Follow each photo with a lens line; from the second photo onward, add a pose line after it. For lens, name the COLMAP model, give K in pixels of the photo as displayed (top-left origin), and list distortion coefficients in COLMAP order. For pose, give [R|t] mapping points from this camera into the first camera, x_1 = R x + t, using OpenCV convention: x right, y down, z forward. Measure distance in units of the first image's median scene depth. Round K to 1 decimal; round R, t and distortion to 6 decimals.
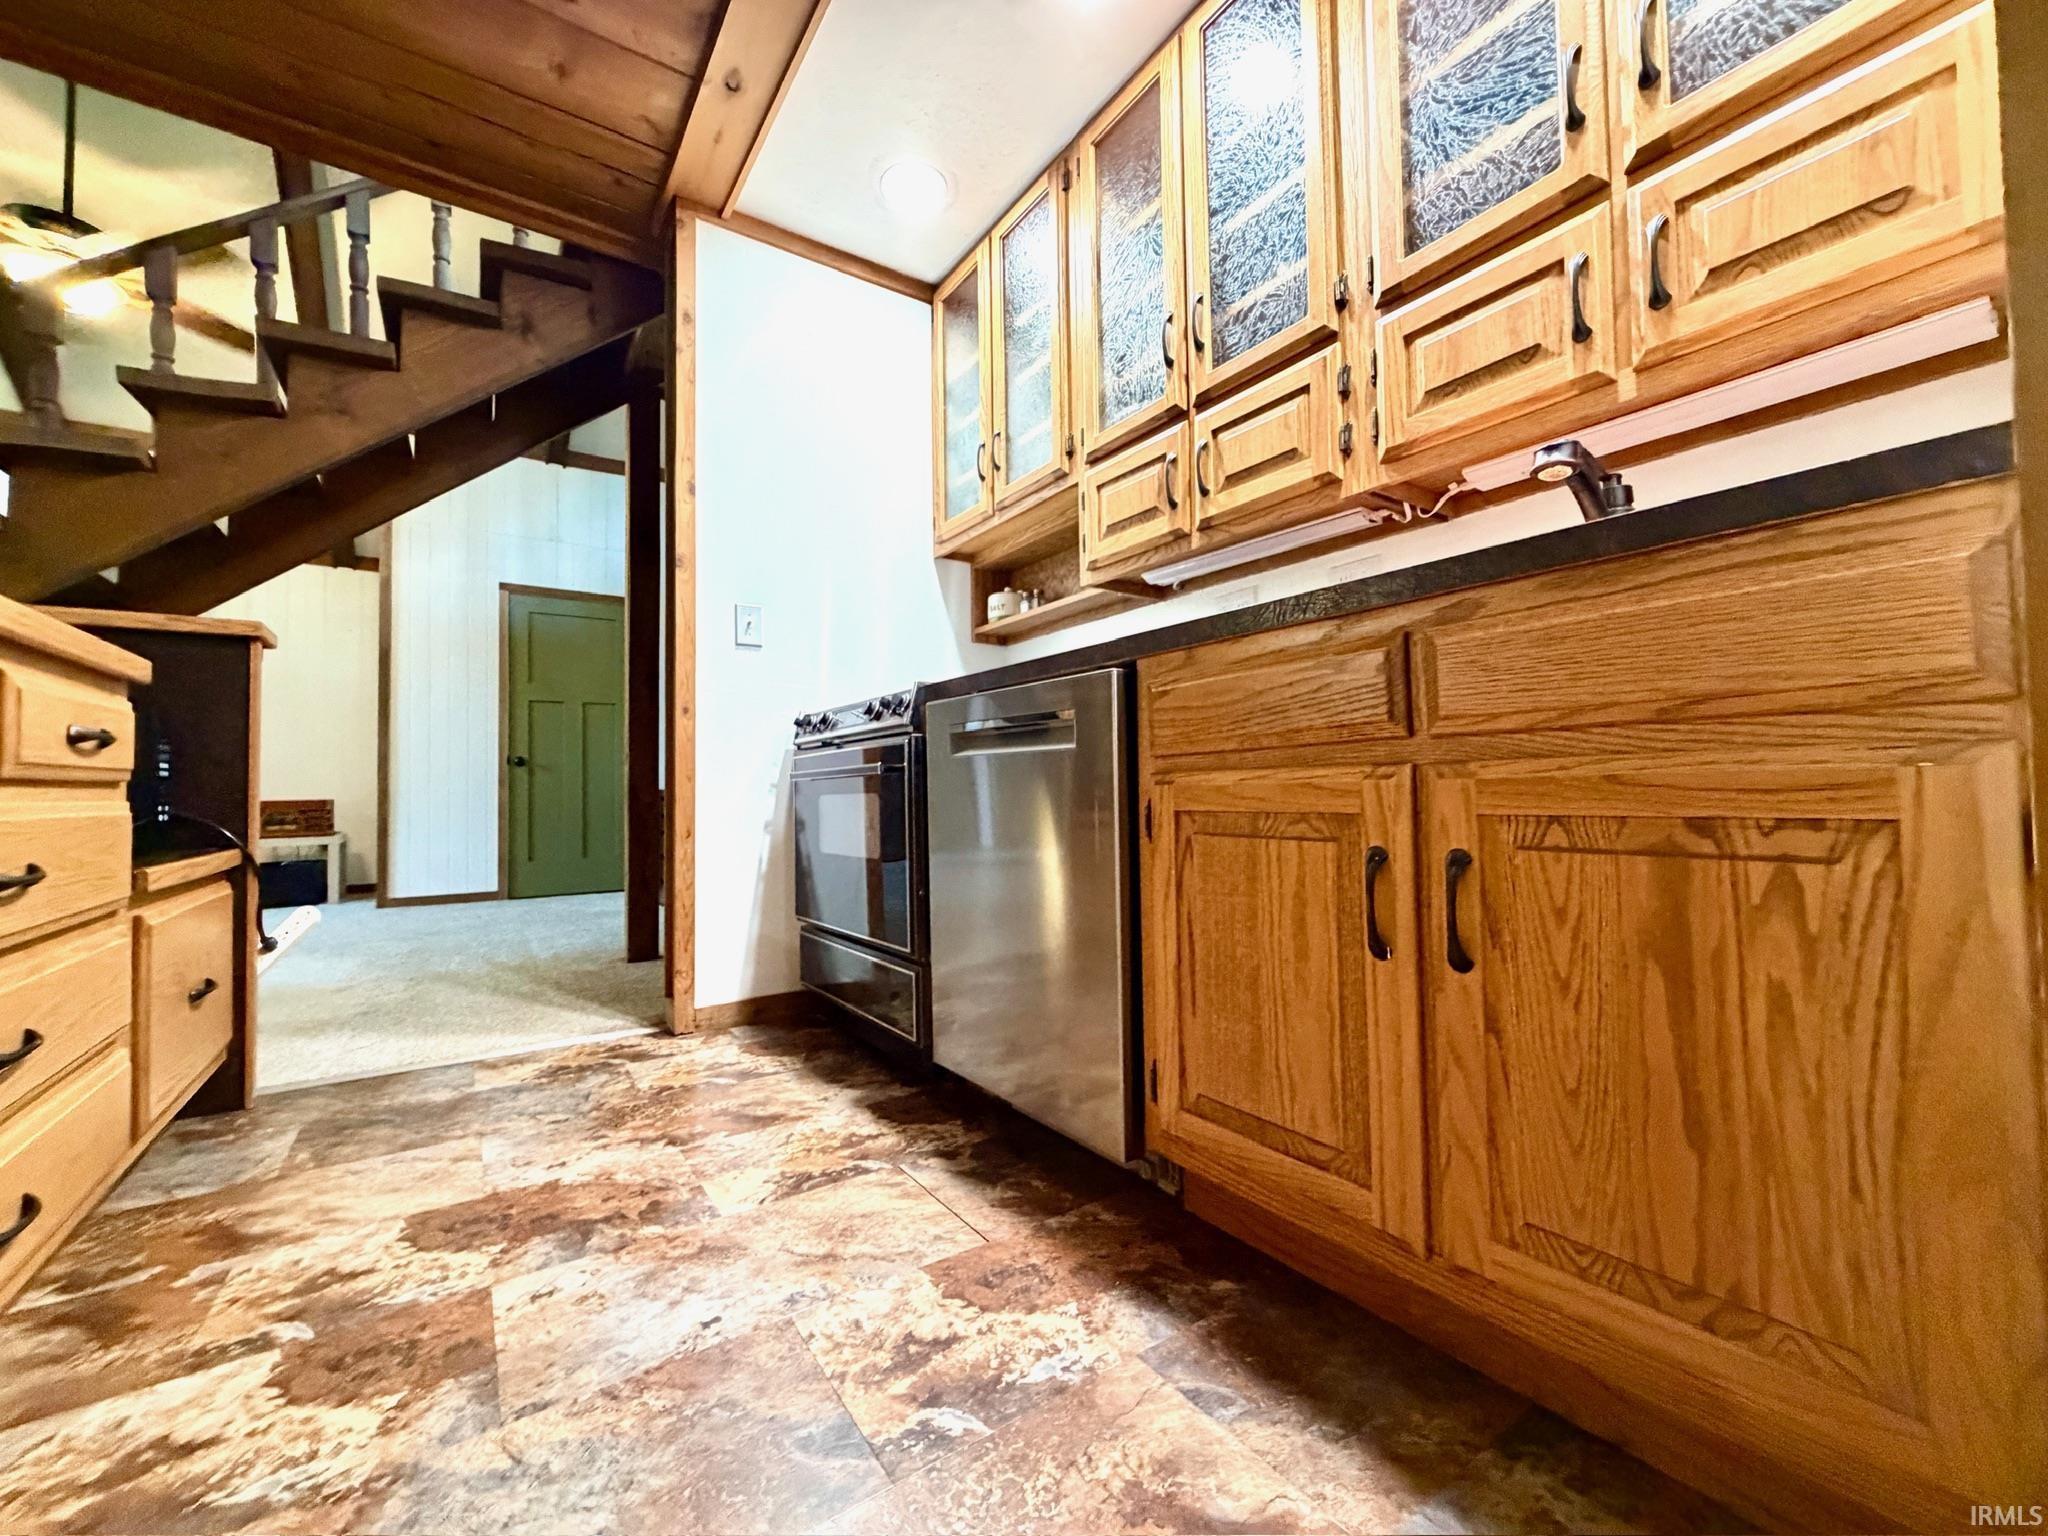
lens RADIAL K [[816.2, 0, 1019.4], [0, 816.2, 766.8], [0, 0, 1]] dist [-0.000641, 0.000127]
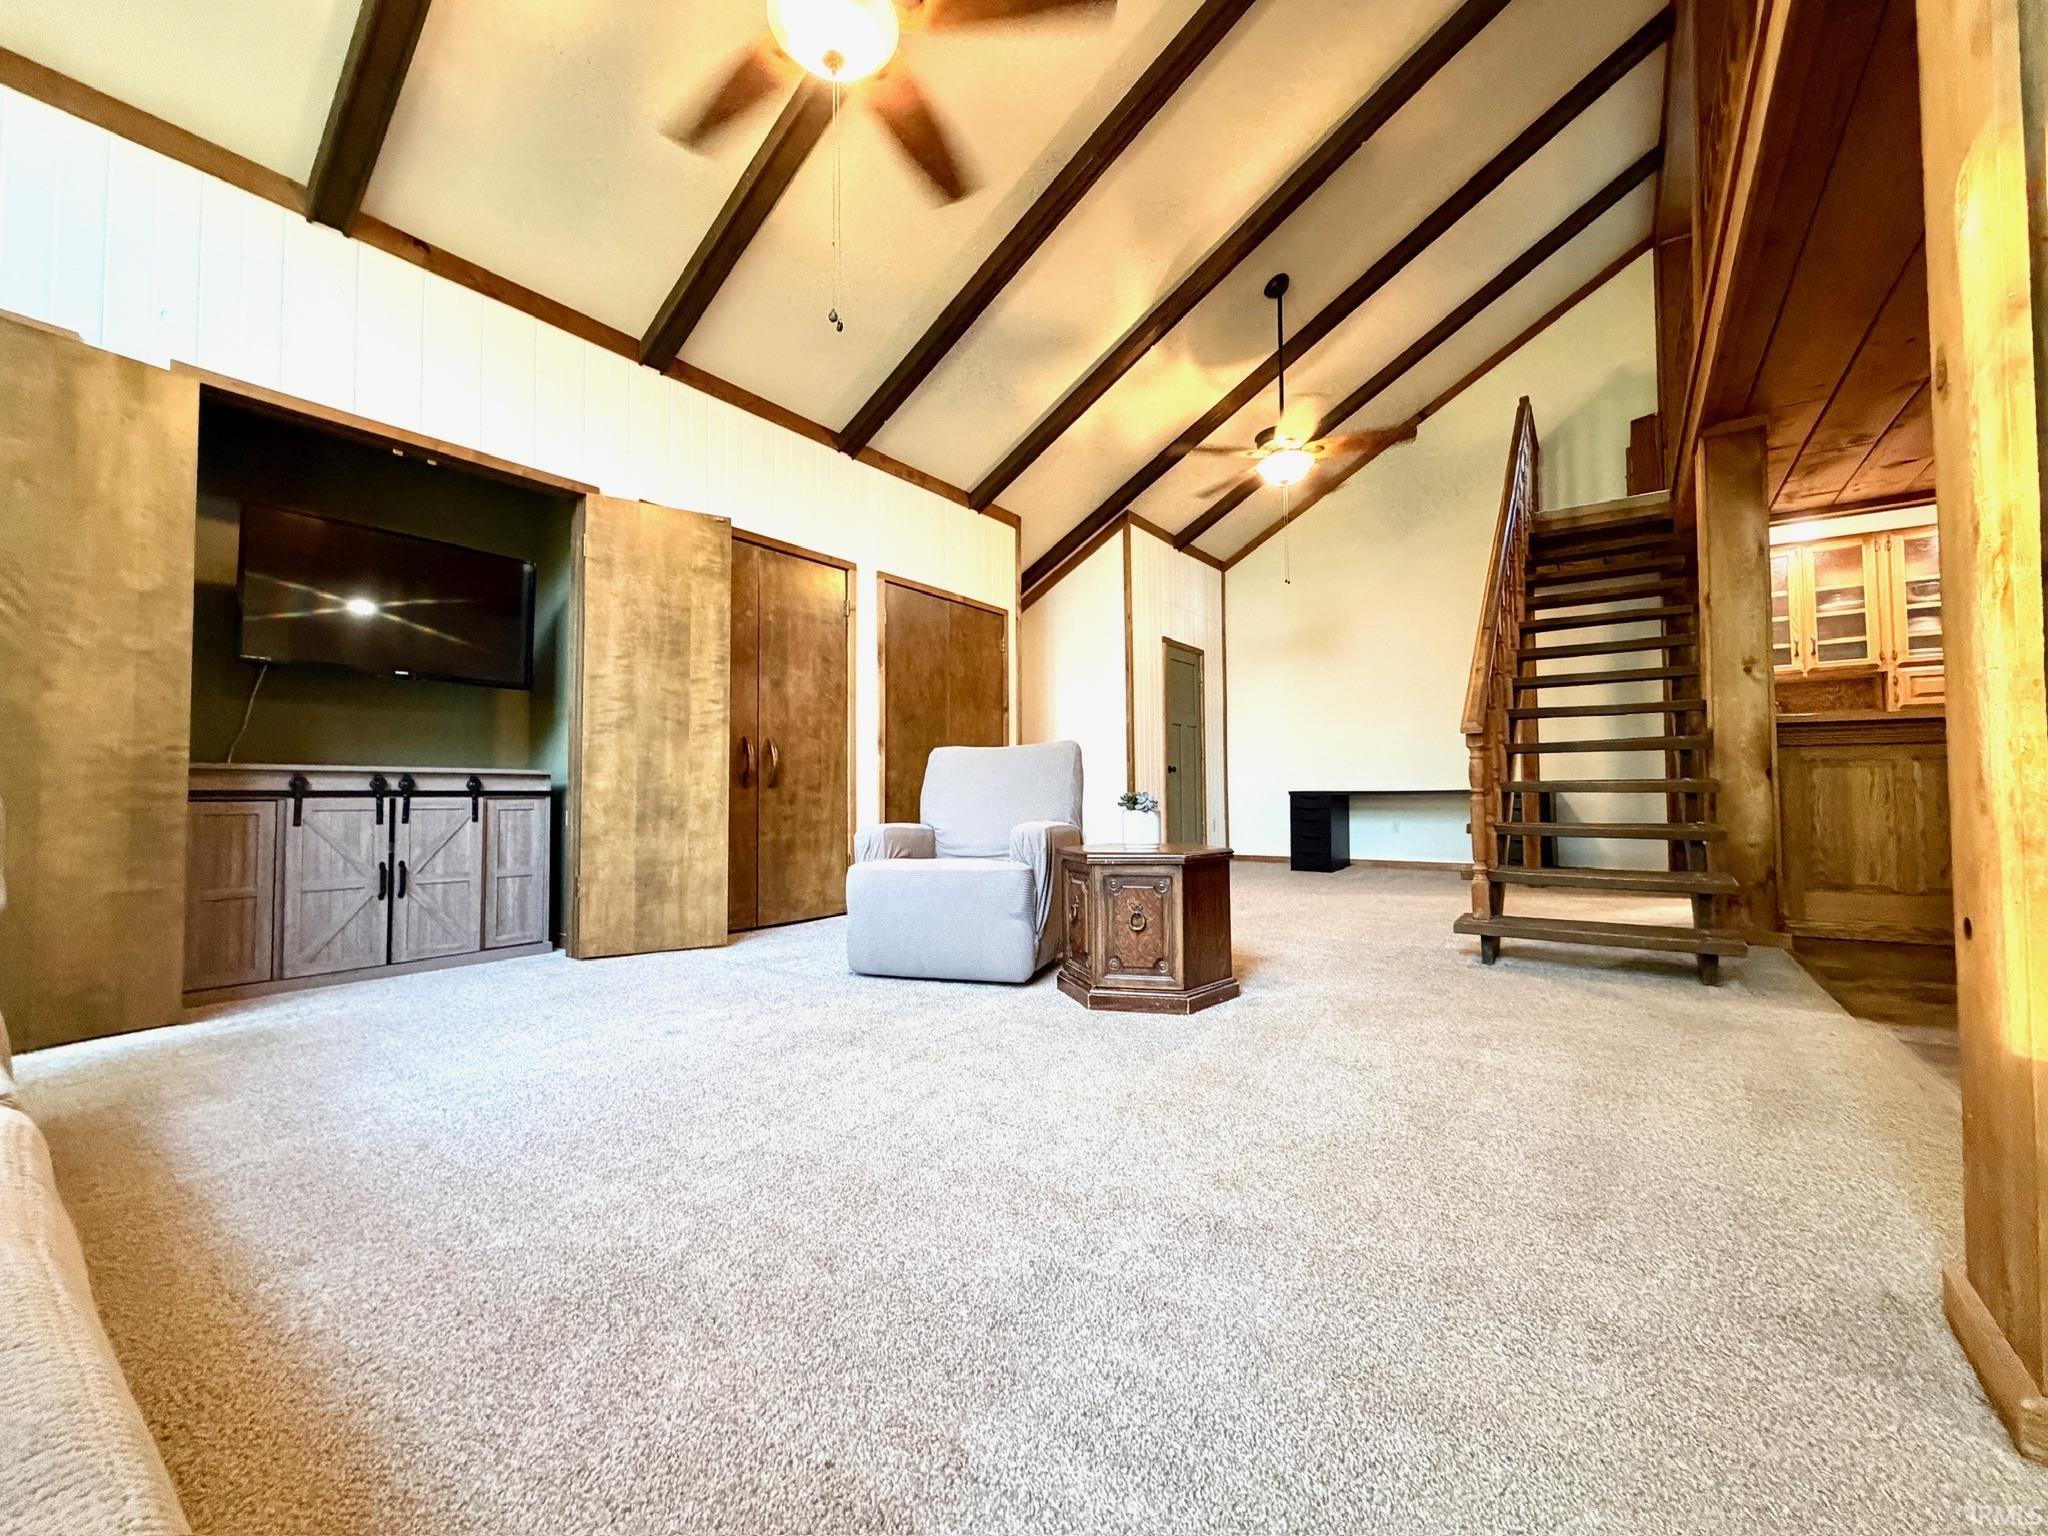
lens RADIAL K [[809.2, 0, 1024.0], [0, 809.2, 768.0], [0, 0, 1]] dist [-0.000939, -0.000195]
pose [[0.941886, 0.017382, 0.335481, -5.625315], [-0.016624, 0.999849, -0.005132, 0.012368], [-0.335520, -0.000743, 0.942033, -0.773927]]
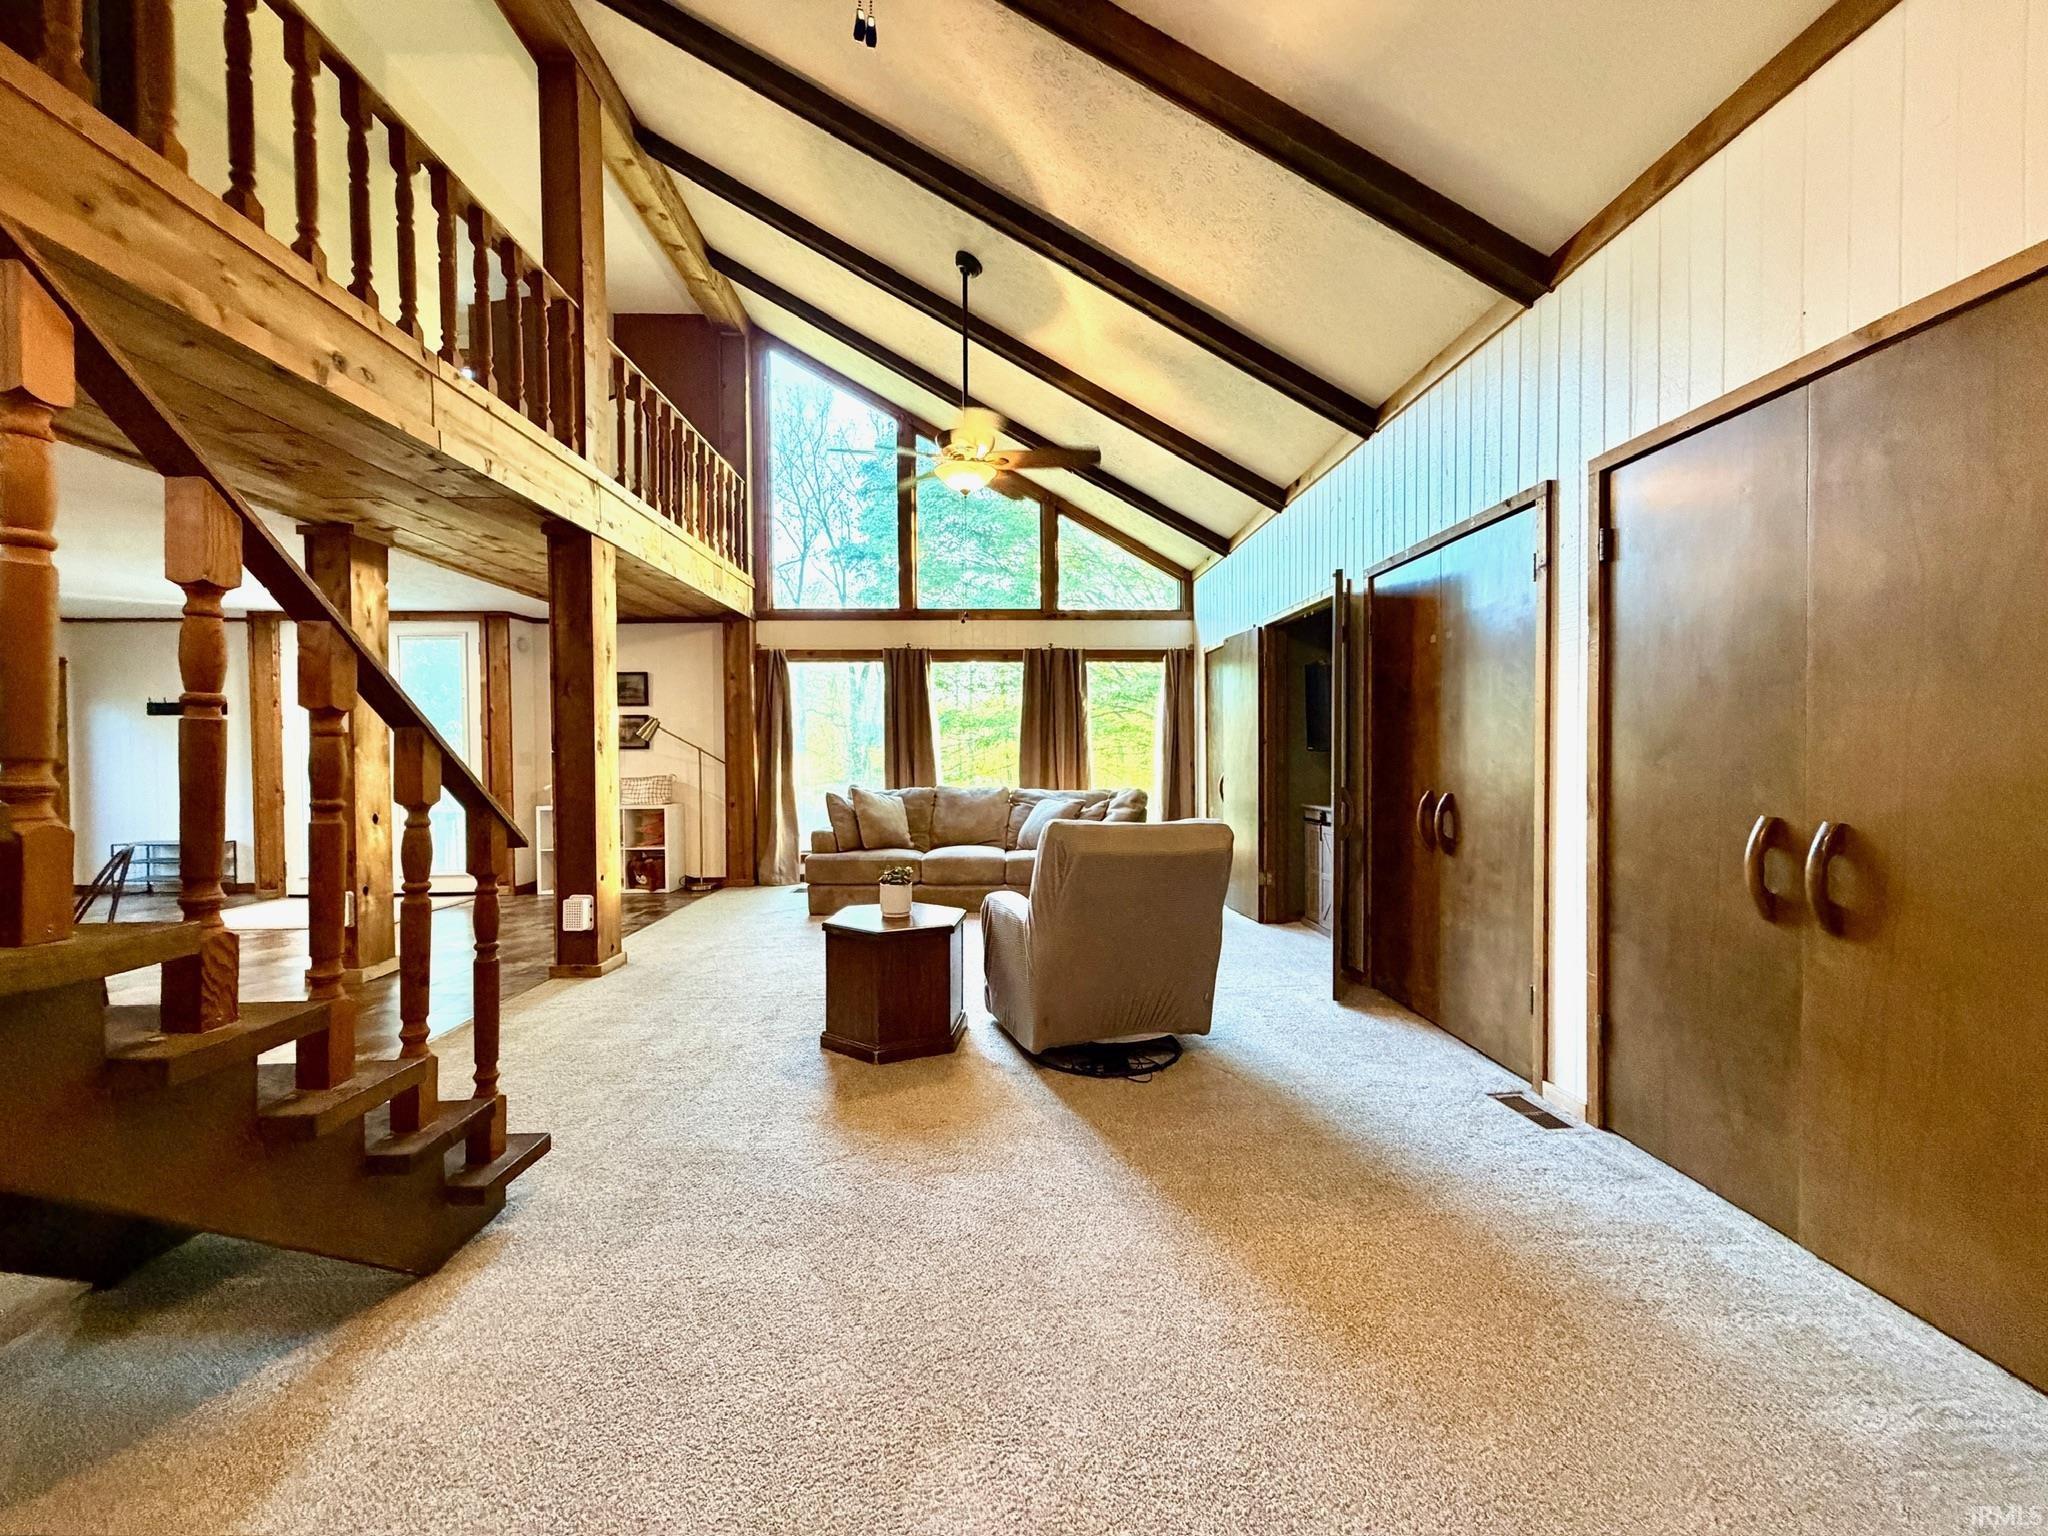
lens RADIAL K [[809.2, 0, 1024.0], [0, 809.2, 768.0], [0, 0, 1]] dist [-0.000939, -0.000195]
pose [[-0.533621, 0.030506, -0.845173, -2.457085], [0.039024, 0.999173, 0.011425, -0.280790], [0.844823, -0.026886, -0.534370, 3.123464]]
